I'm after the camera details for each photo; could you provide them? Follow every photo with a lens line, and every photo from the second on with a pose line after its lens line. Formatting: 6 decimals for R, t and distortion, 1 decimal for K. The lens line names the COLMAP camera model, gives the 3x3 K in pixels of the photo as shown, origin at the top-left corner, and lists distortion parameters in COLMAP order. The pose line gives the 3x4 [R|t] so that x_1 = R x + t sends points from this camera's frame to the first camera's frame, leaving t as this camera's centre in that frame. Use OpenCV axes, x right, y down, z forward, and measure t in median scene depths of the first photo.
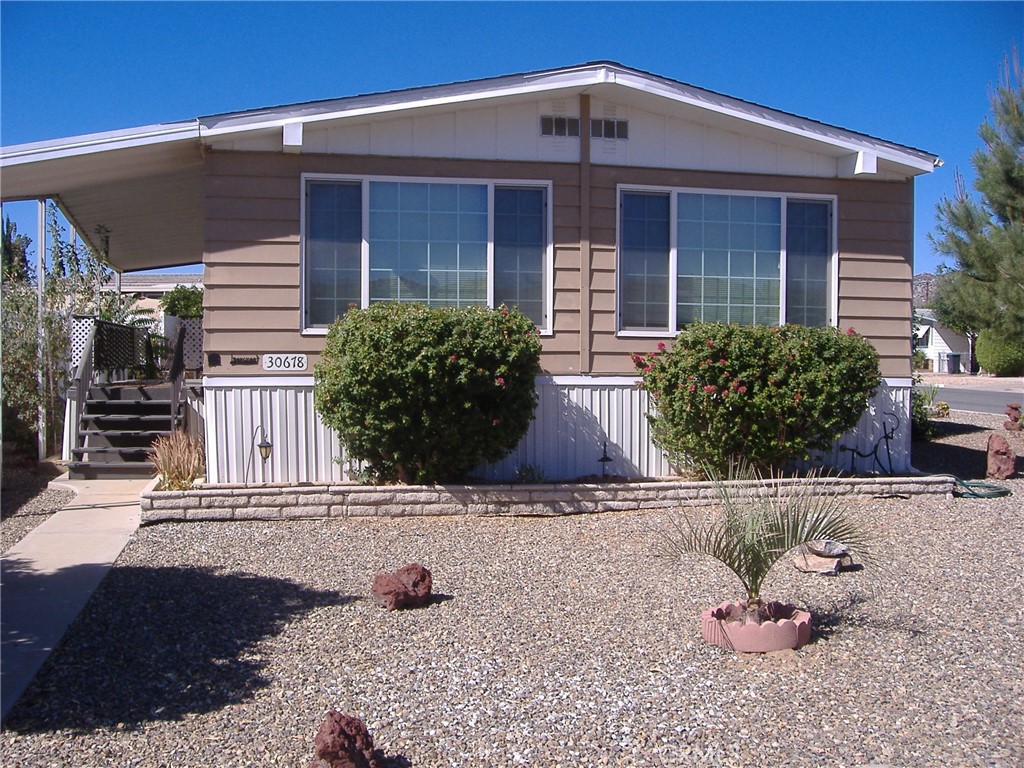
lens RADIAL K [[1094.5, 0, 509.5], [0, 1094.5, 338.3], [0, 0, 1]] dist [-0.041866, 0.028820]
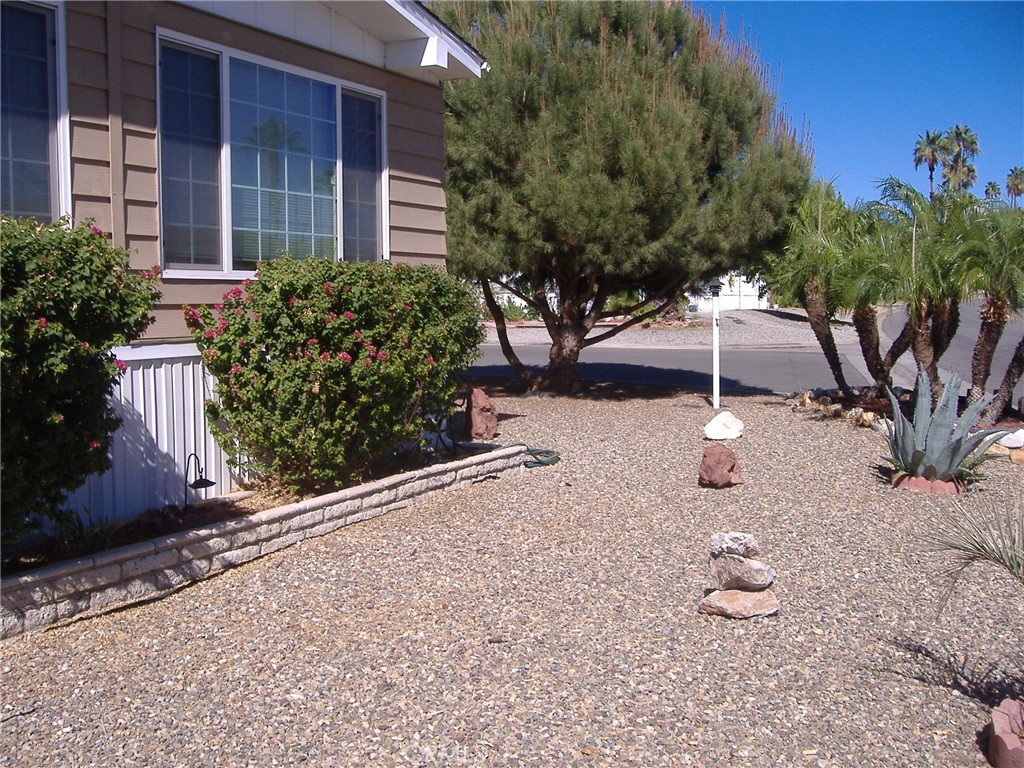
lens RADIAL K [[1094.5, 0, 509.5], [0, 1094.5, 338.3], [0, 0, 1]] dist [-0.041866, 0.028820]
pose [[0.662651, -0.041498, 0.747778, -0.232378], [0.003112, 0.998608, 0.052661, 0.000183], [-0.748922, -0.032569, 0.661858, 0.454955]]
